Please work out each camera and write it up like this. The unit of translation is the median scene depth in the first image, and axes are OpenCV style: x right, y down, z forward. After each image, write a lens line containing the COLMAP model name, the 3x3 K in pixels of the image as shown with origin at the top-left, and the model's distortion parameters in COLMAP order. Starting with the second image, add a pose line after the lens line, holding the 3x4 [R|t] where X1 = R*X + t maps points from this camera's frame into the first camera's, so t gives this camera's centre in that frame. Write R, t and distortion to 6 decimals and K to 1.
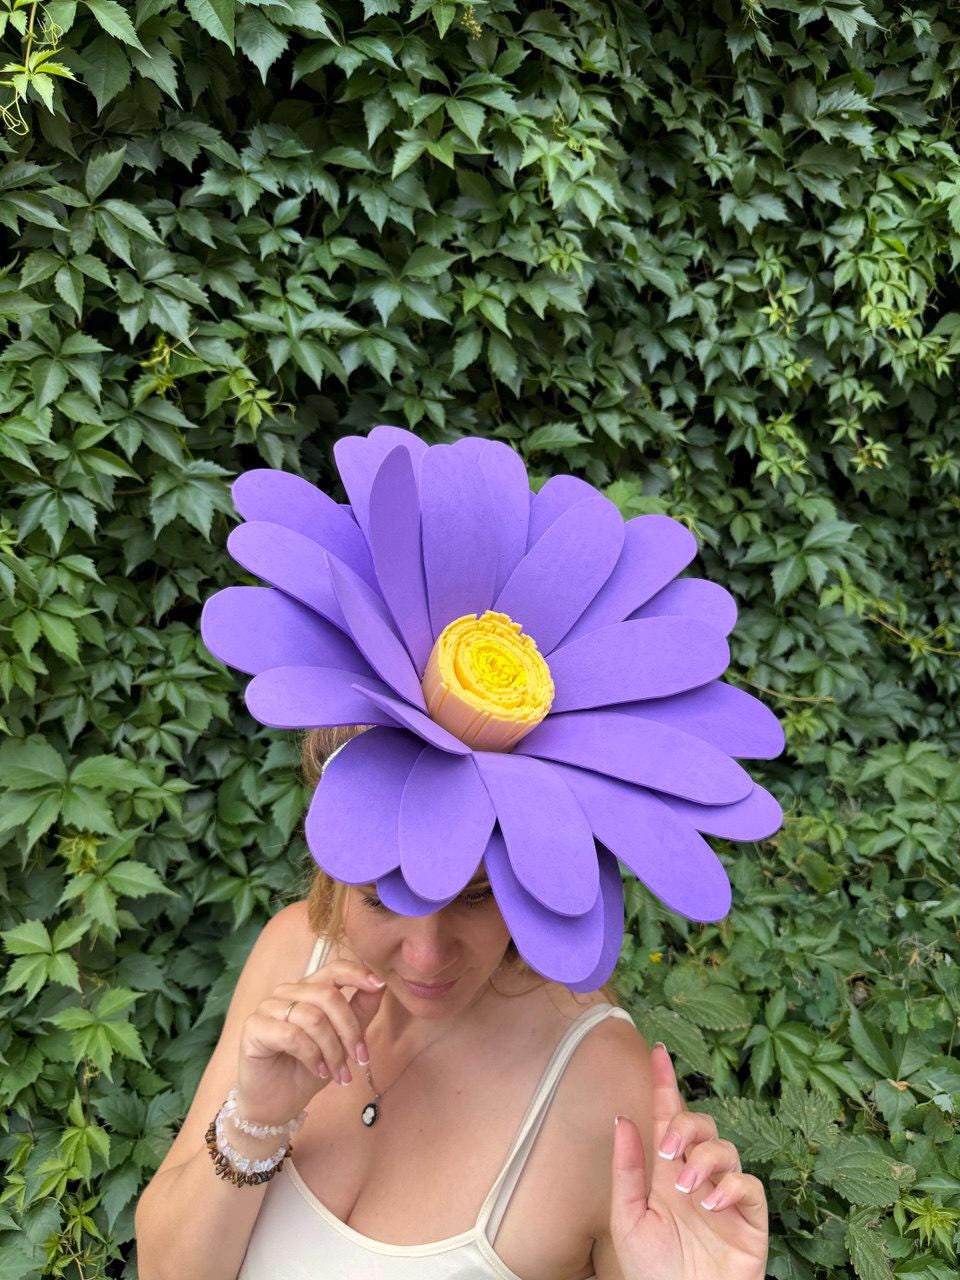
lens RADIAL K [[930.5, 0, 487.0], [0, 930.5, 646.1], [0, 0, 1]] dist [-0.003172, -0.020759]
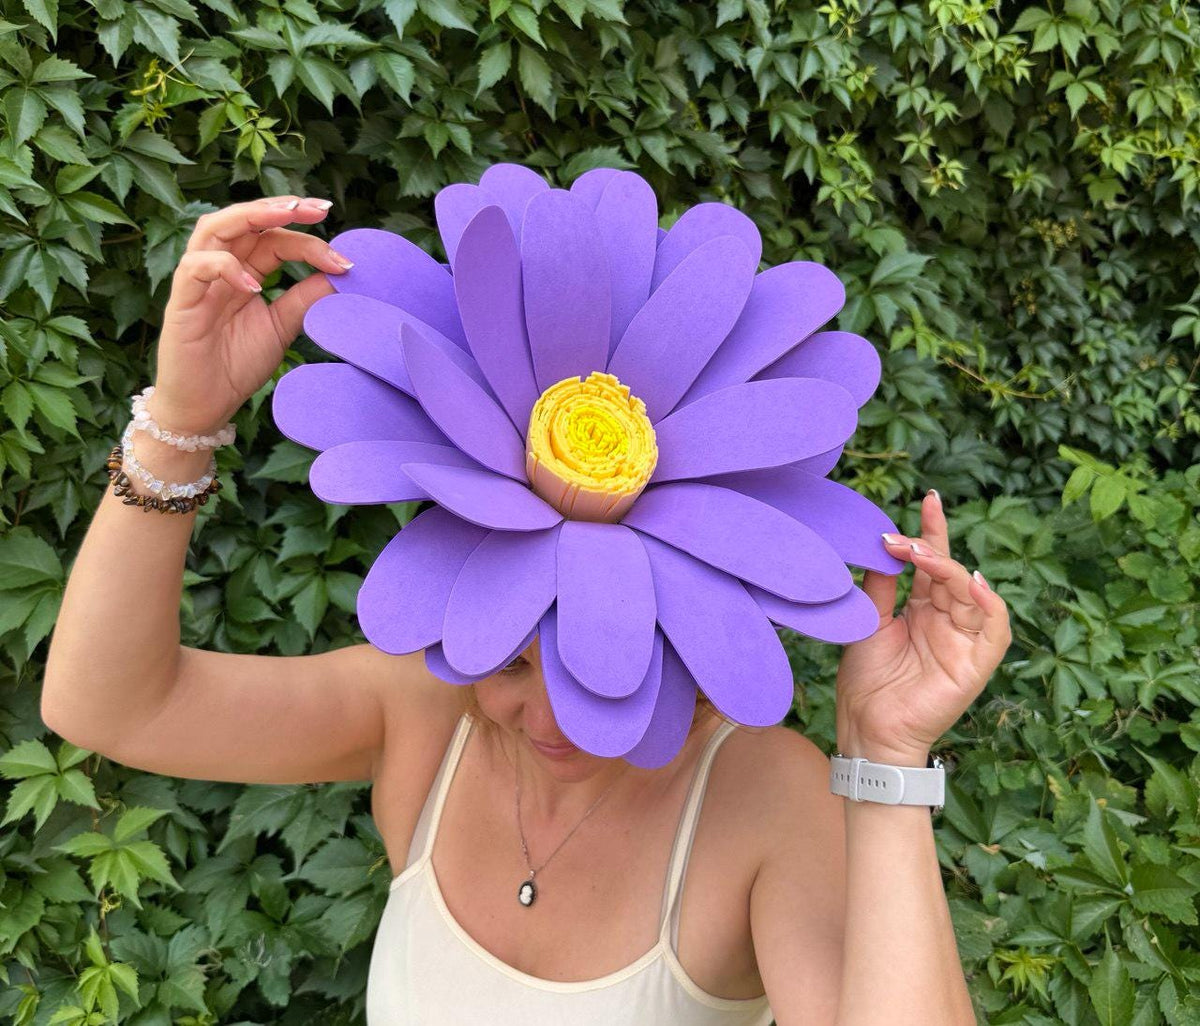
lens RADIAL K [[1159.8, 0, 594.4], [0, 1159.8, 482.7], [0, 0, 1]] dist [-0.001807, 0.000000]
pose [[0.994439, -0.046712, 0.094383, -0.045553], [0.041624, 0.997609, 0.055174, 0.014357], [-0.096734, -0.050939, 0.994006, -0.104856]]
